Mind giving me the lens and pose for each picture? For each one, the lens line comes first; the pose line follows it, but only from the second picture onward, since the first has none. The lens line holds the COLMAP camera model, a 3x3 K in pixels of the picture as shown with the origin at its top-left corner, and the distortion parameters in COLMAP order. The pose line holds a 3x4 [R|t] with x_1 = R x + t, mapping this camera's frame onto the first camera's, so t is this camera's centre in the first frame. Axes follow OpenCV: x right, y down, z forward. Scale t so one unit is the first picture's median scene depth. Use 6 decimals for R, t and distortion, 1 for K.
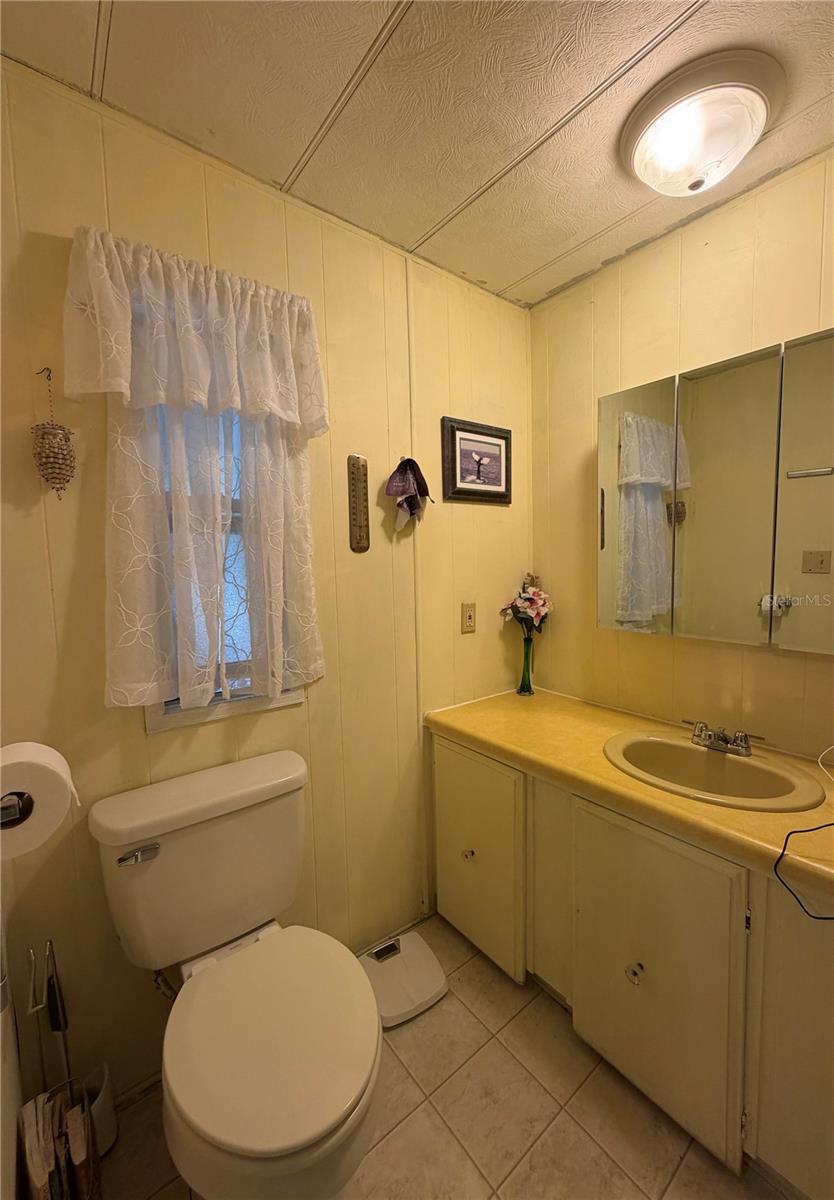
lens RADIAL K [[483.4, 0, 454.4], [0, 483.4, 600.5], [0, 0, 1]] dist [0.002856, 0.000378]
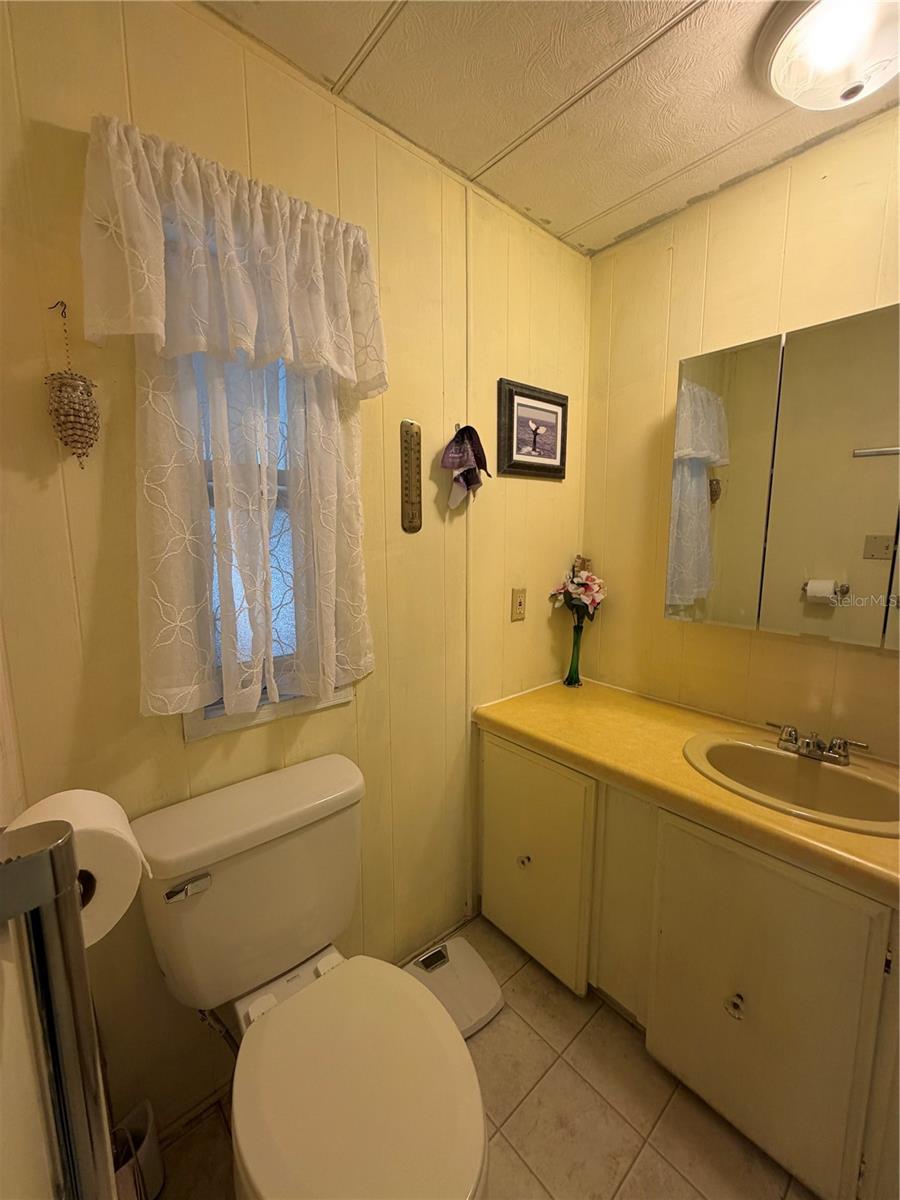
lens RADIAL K [[479.1, 0, 449.6], [0, 479.1, 598.7], [0, 0, 1]] dist [0.002873, -0.000173]
pose [[0.999729, 0.011976, 0.019960, -0.161944], [-0.013094, 0.998296, 0.056864, -0.033089], [-0.019245, -0.057110, 0.998182, 0.129709]]
